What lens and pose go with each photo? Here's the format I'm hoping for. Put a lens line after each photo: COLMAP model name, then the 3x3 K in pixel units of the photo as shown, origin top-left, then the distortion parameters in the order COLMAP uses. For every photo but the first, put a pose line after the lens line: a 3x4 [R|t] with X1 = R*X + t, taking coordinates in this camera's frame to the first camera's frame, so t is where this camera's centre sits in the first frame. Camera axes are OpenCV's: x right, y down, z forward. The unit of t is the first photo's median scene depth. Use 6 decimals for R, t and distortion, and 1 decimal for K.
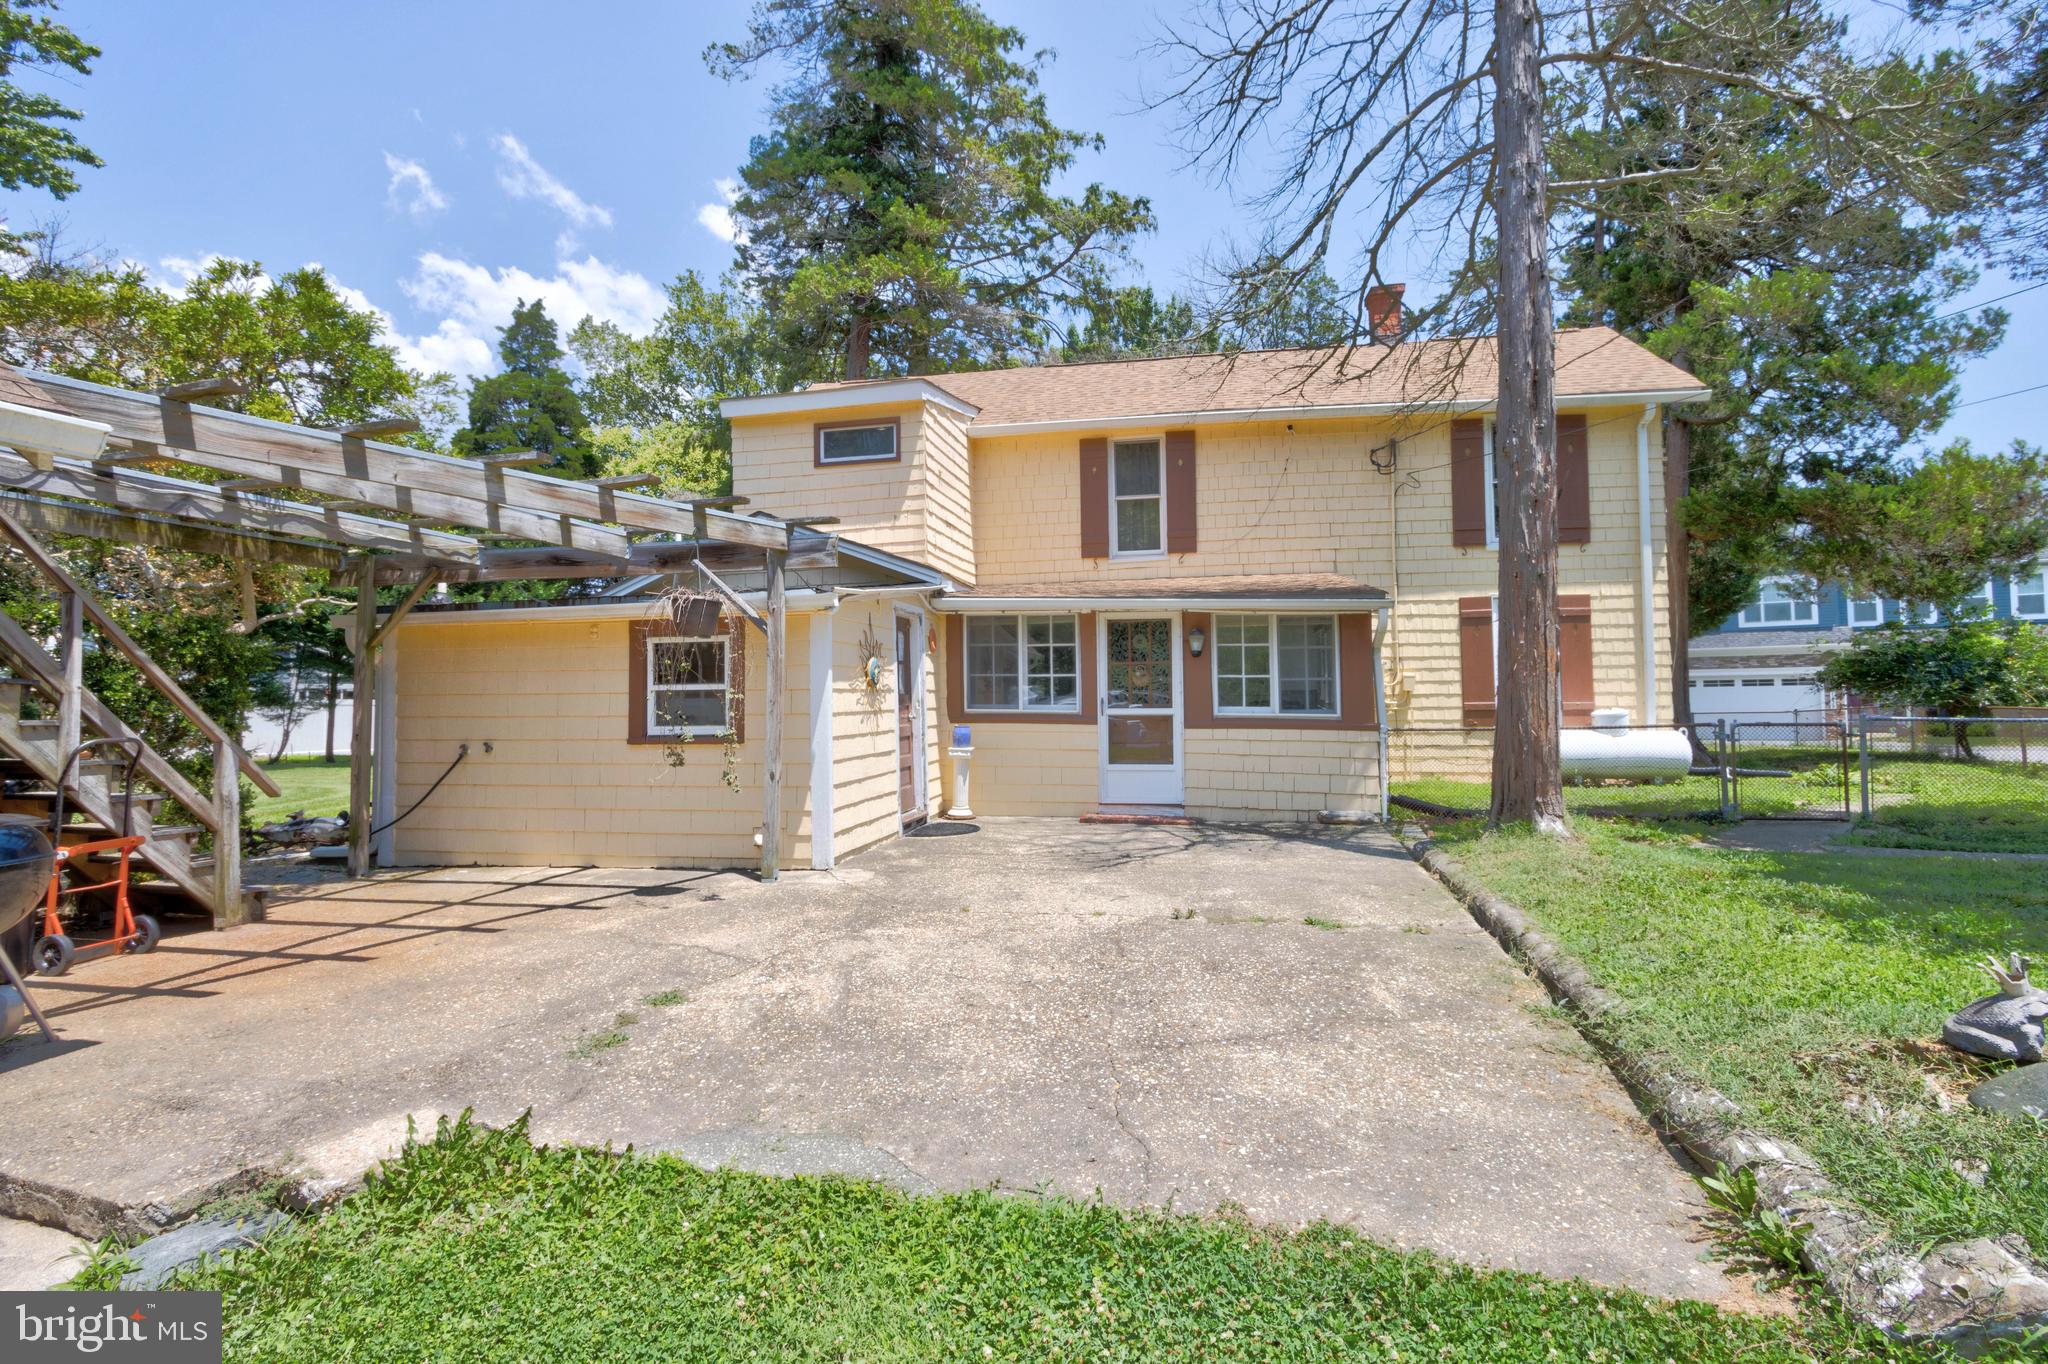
lens RADIAL K [[957.7, 0, 1032.4], [0, 957.7, 662.5], [0, 0, 1]] dist [-0.019846, 0.005553]
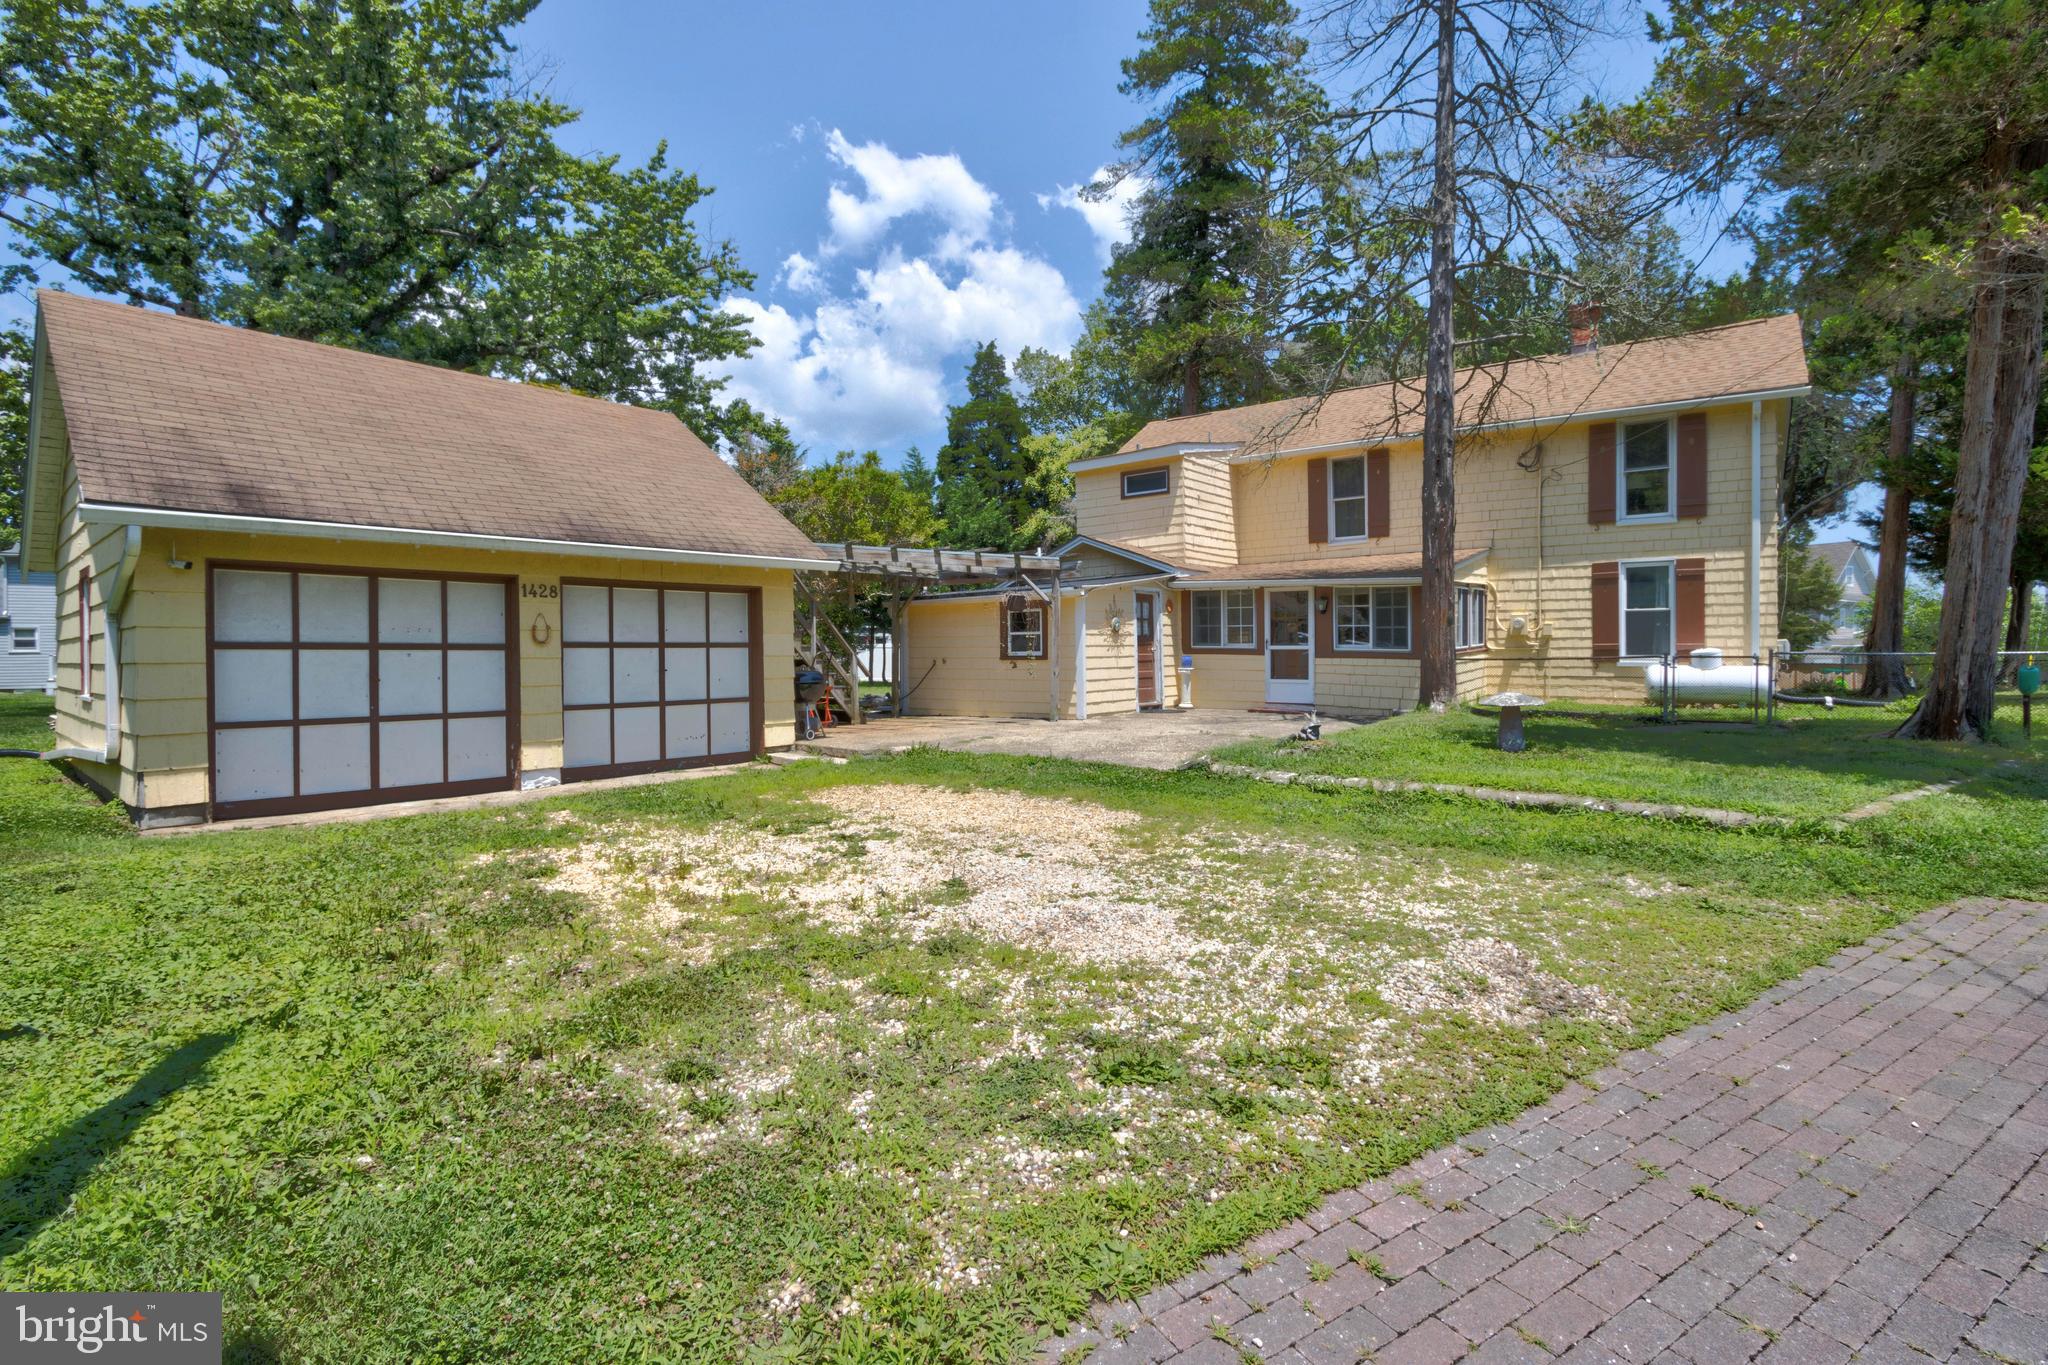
lens RADIAL K [[957.7, 0, 1032.4], [0, 957.7, 663.0], [0, 0, 1]] dist [-0.019846, 0.005553]
pose [[0.896370, 0.010149, -0.443191, 0.366158], [0.014294, 0.998556, 0.051779, -0.011137], [0.443076, -0.052748, 0.894931, -0.552480]]
